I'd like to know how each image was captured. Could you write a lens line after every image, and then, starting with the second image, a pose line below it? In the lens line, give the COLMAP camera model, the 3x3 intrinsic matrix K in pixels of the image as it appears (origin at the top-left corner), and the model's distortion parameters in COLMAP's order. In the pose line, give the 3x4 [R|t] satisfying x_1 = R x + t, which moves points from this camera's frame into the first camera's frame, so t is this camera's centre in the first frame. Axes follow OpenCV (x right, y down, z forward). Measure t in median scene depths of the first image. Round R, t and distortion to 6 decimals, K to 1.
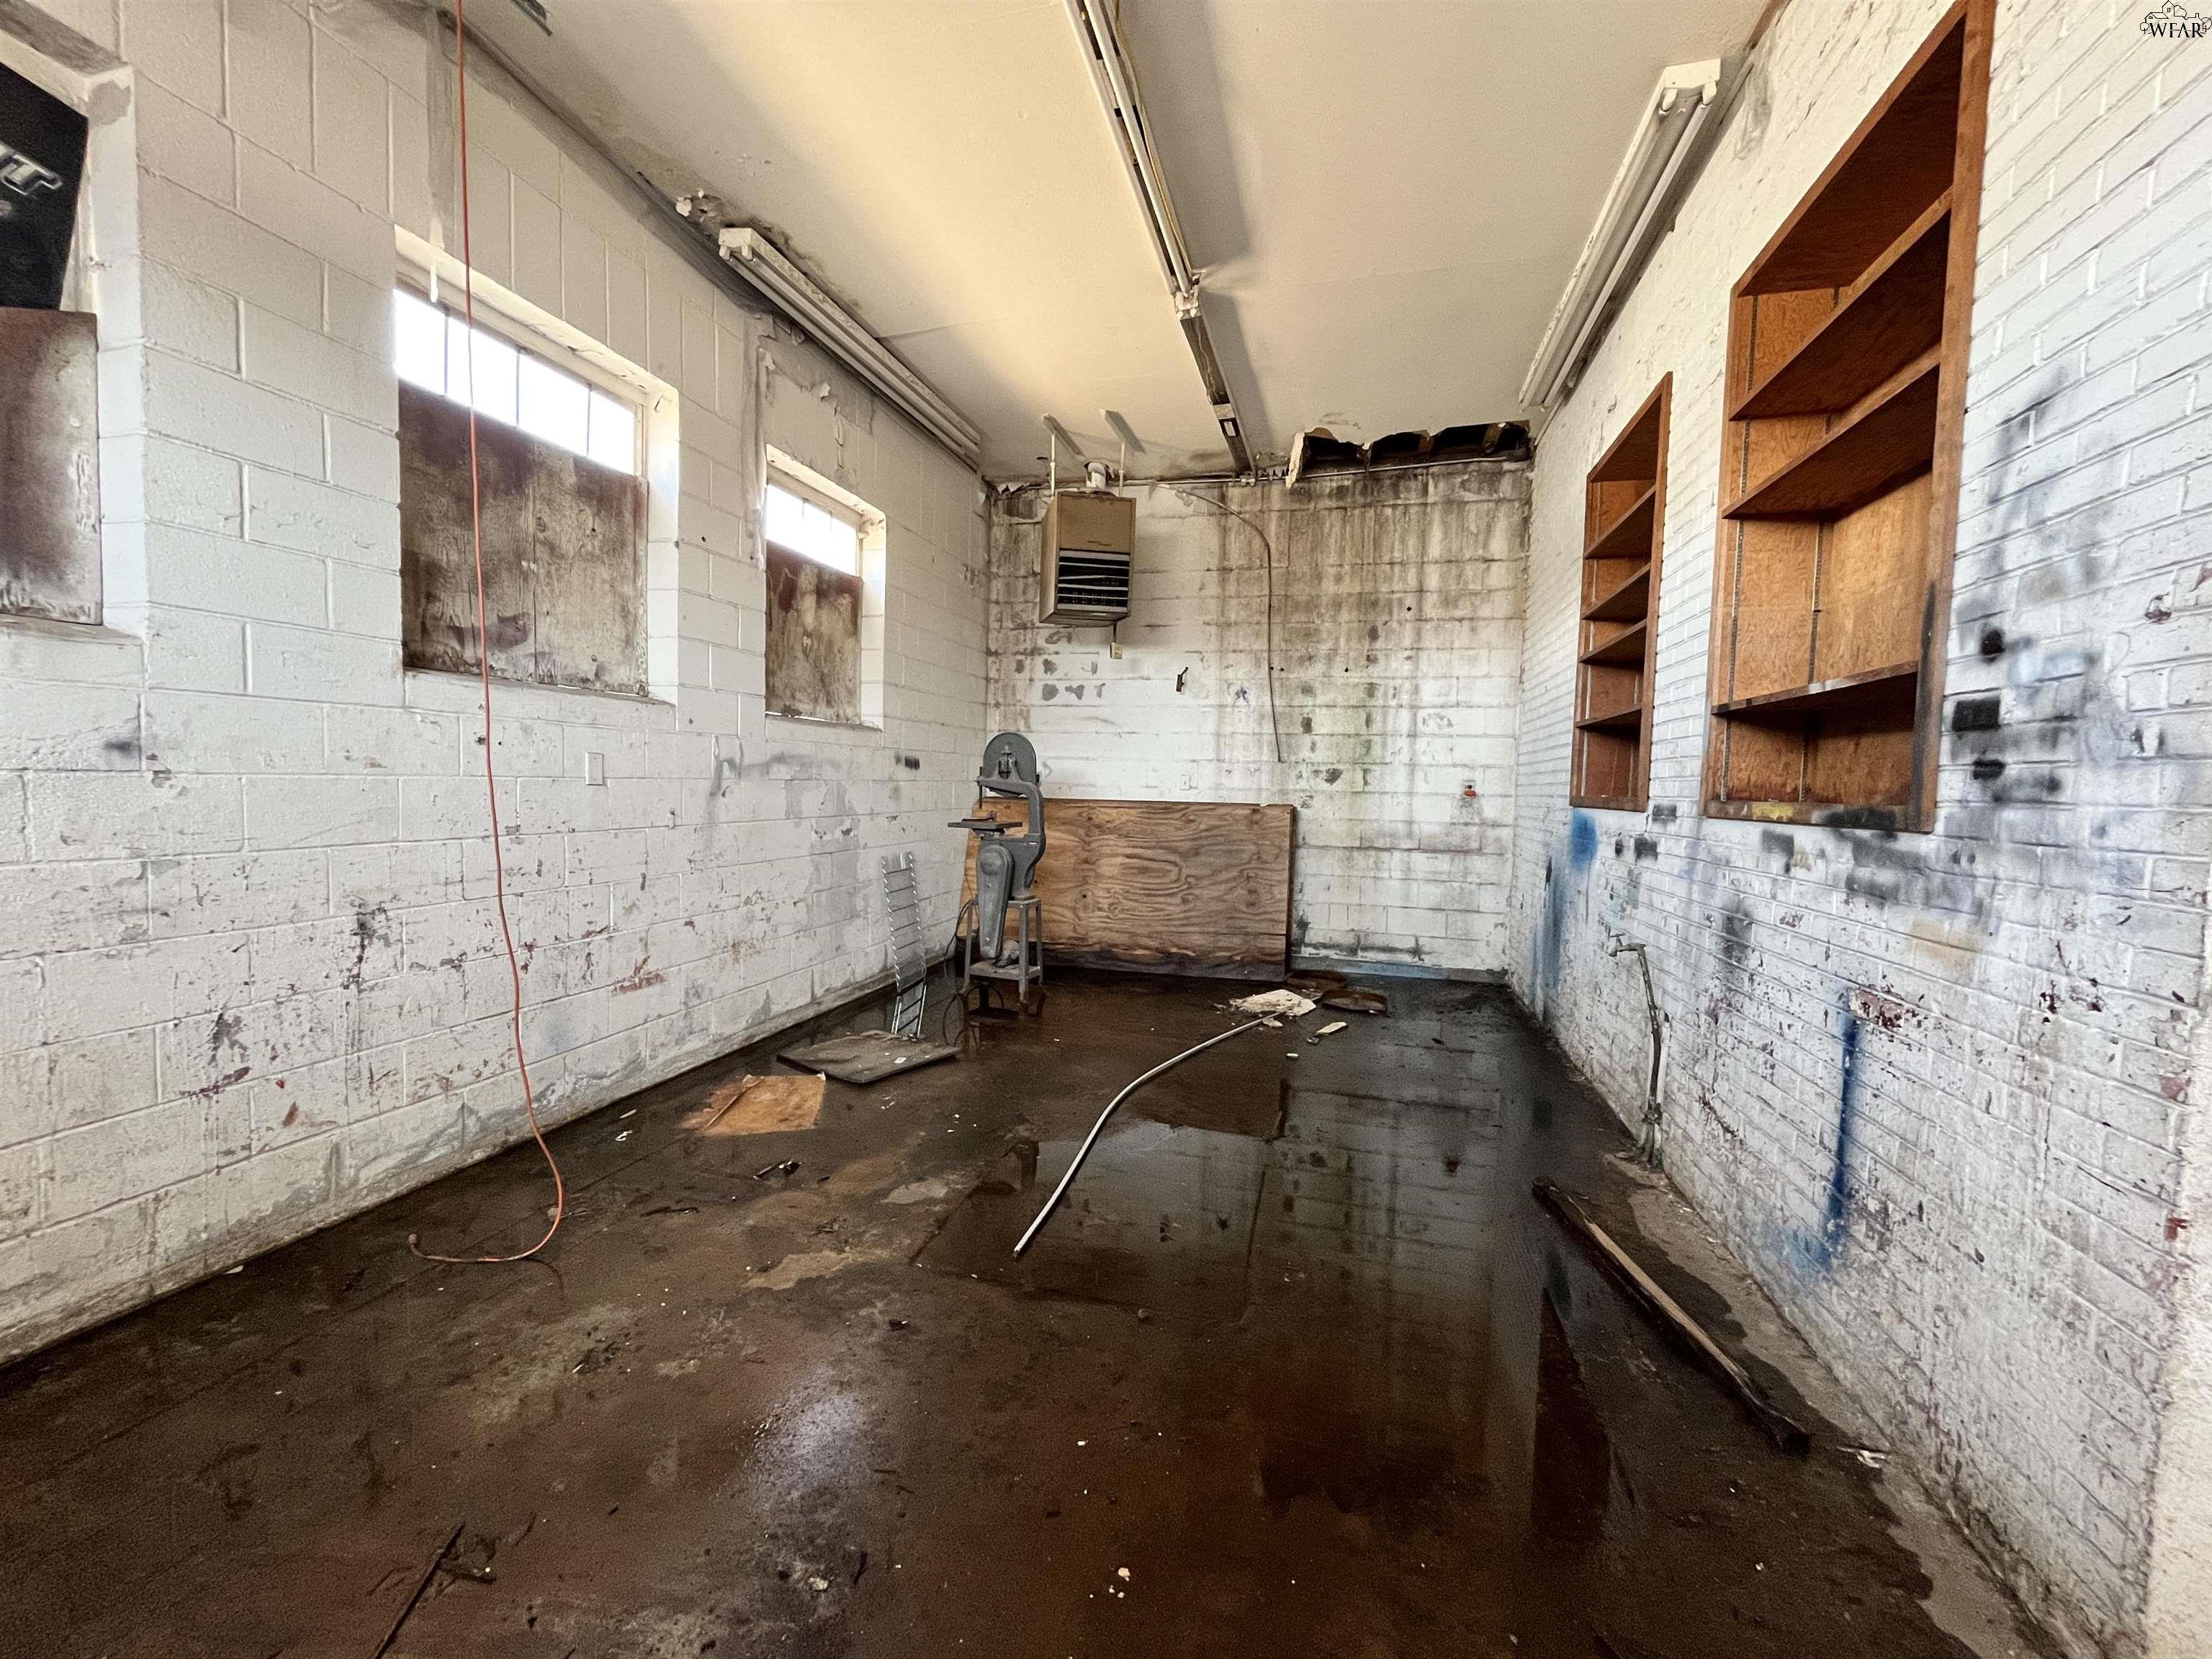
lens RADIAL K [[895.0, 0, 1101.6], [0, 895.0, 827.3], [0, 0, 1]] dist [-0.002974, 0.000261]
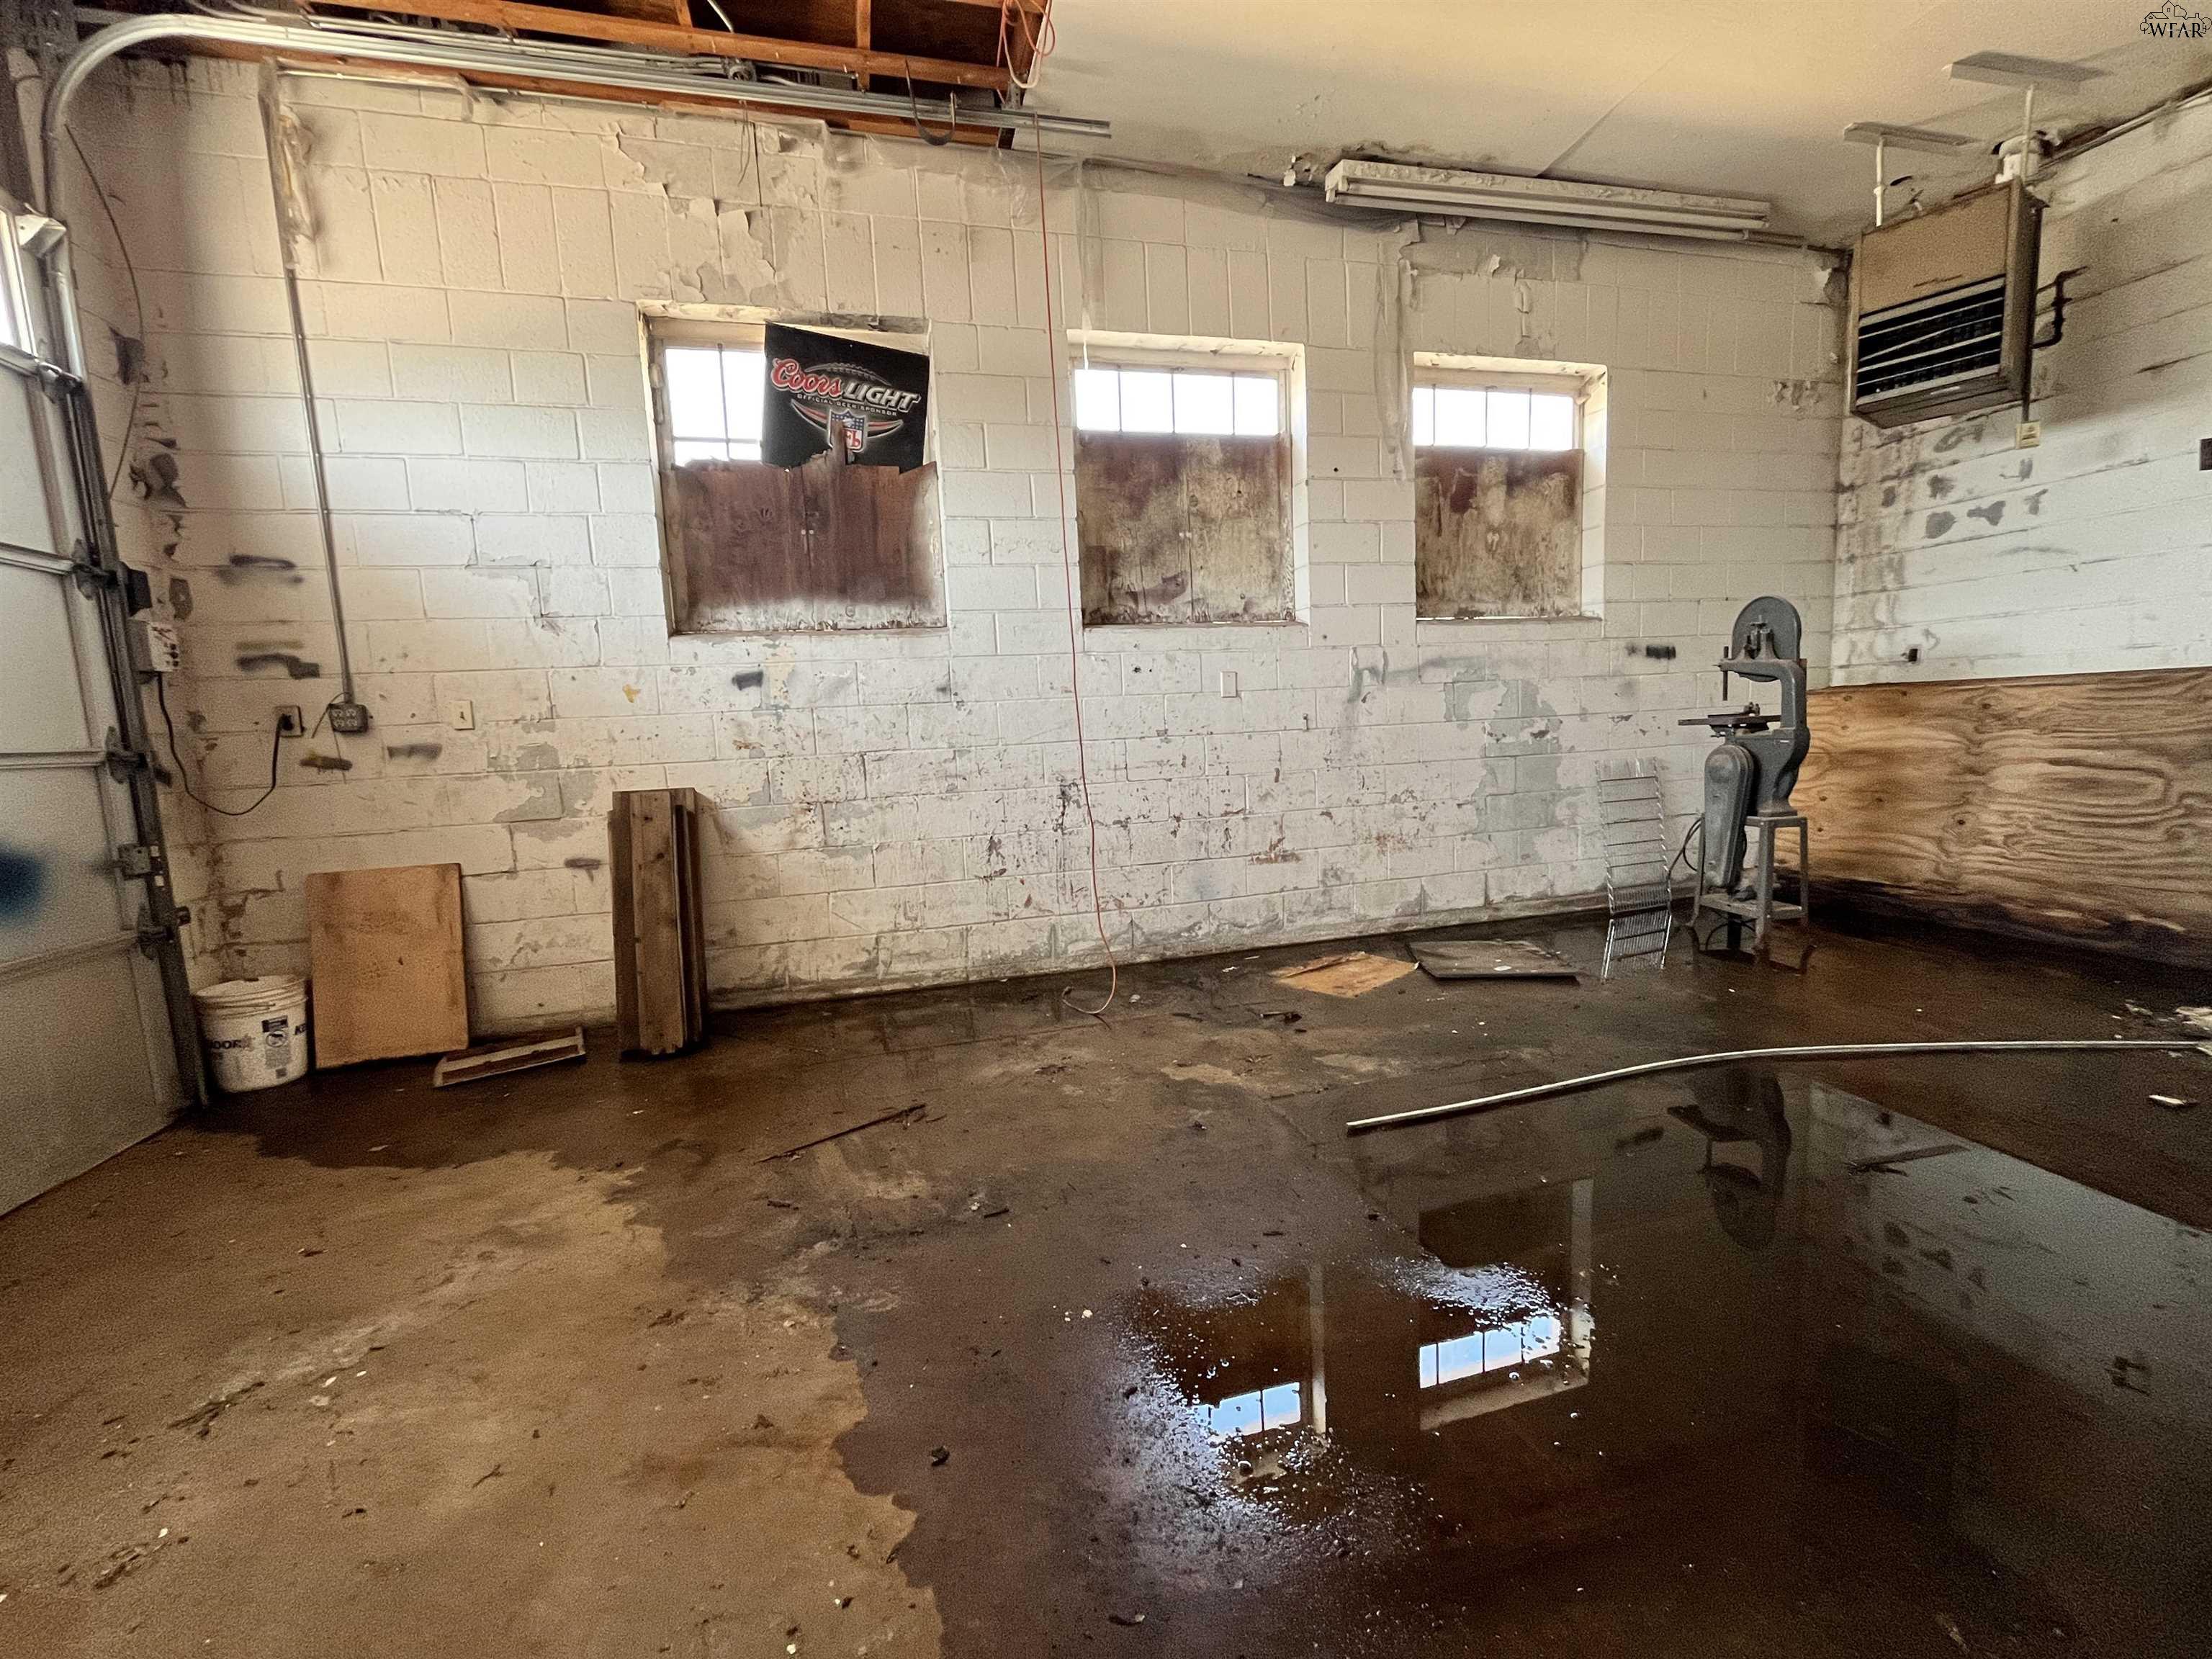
lens RADIAL K [[895.0, 0, 1108.2], [0, 895.0, 828.5], [0, 0, 1]] dist [-0.002974, 0.000261]
pose [[0.500580, 0.051476, -0.864158, 0.398396], [0.015182, 0.997555, 0.068216, 0.043121], [0.865557, -0.047267, 0.498575, 0.178599]]
